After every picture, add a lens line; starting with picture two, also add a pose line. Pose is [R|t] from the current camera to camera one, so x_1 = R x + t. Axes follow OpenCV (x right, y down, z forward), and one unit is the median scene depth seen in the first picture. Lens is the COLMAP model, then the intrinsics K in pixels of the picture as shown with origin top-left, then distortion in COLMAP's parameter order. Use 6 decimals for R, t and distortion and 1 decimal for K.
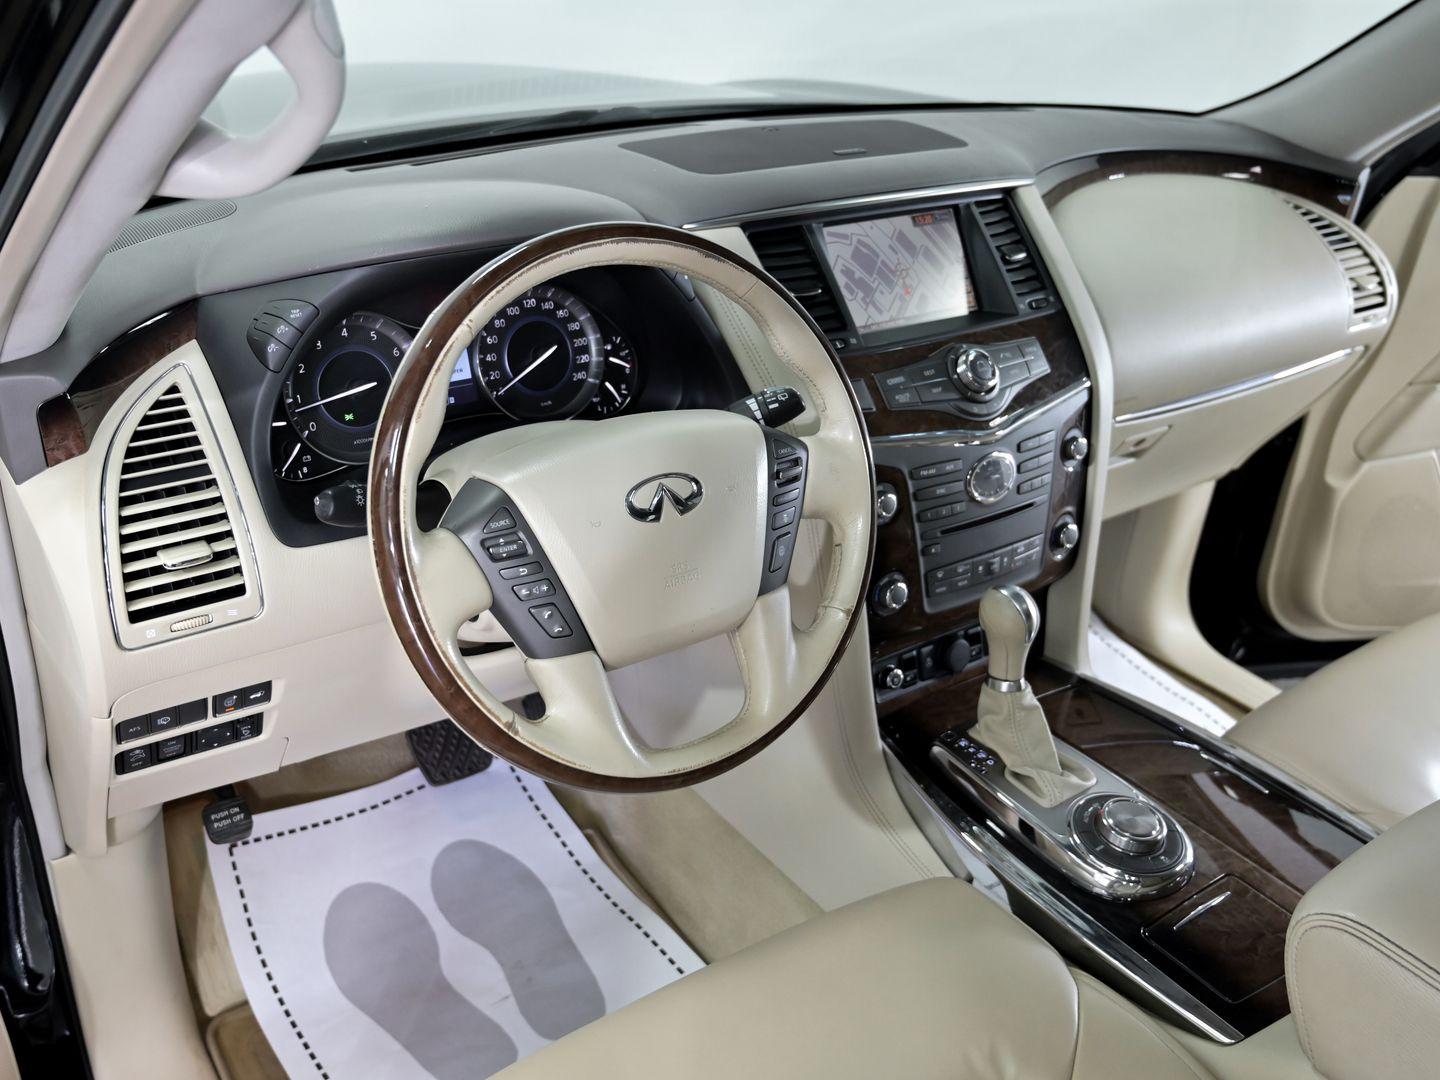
lens RADIAL K [[1163.0, 0, 720.0], [0, 1163.0, 540.0], [0, 0, 1]] dist [0.005330, 0.000589]
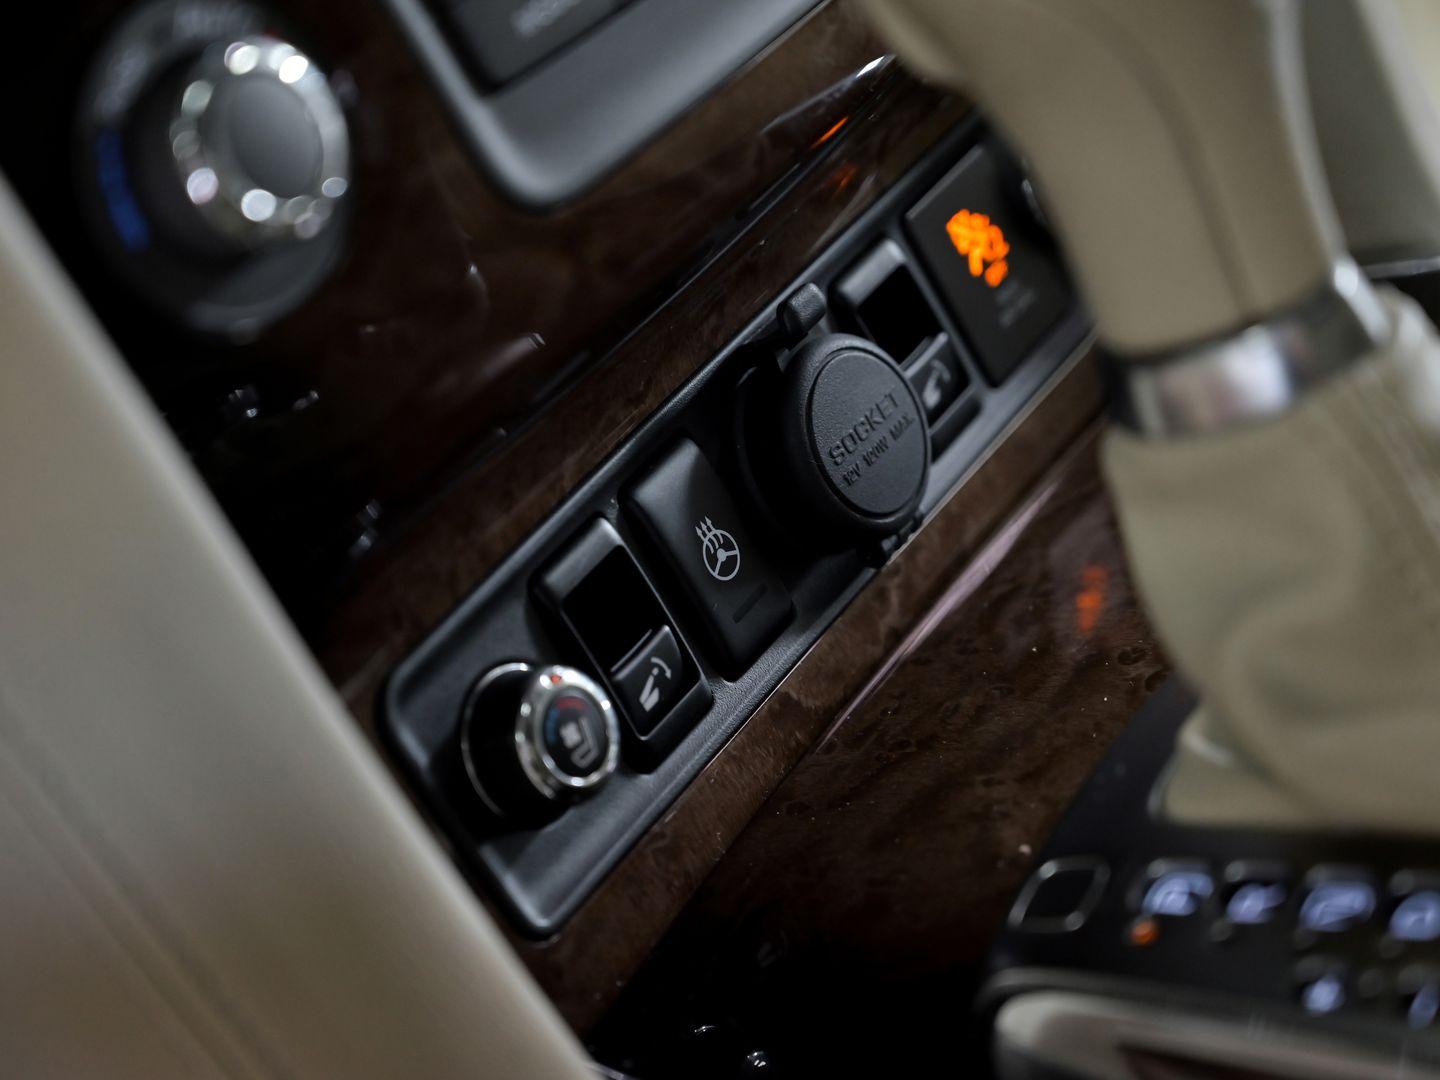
lens RADIAL K [[2906.4, 0, 720.0], [0, 2906.4, 540.0], [0, 0, 1]] dist [0.009015, 0.015505]
pose [[0.876730, -0.439860, 0.194594, 0.110410], [0.447250, 0.894385, 0.006613, 0.108570], [-0.176951, 0.081234, 0.980862, 0.652523]]
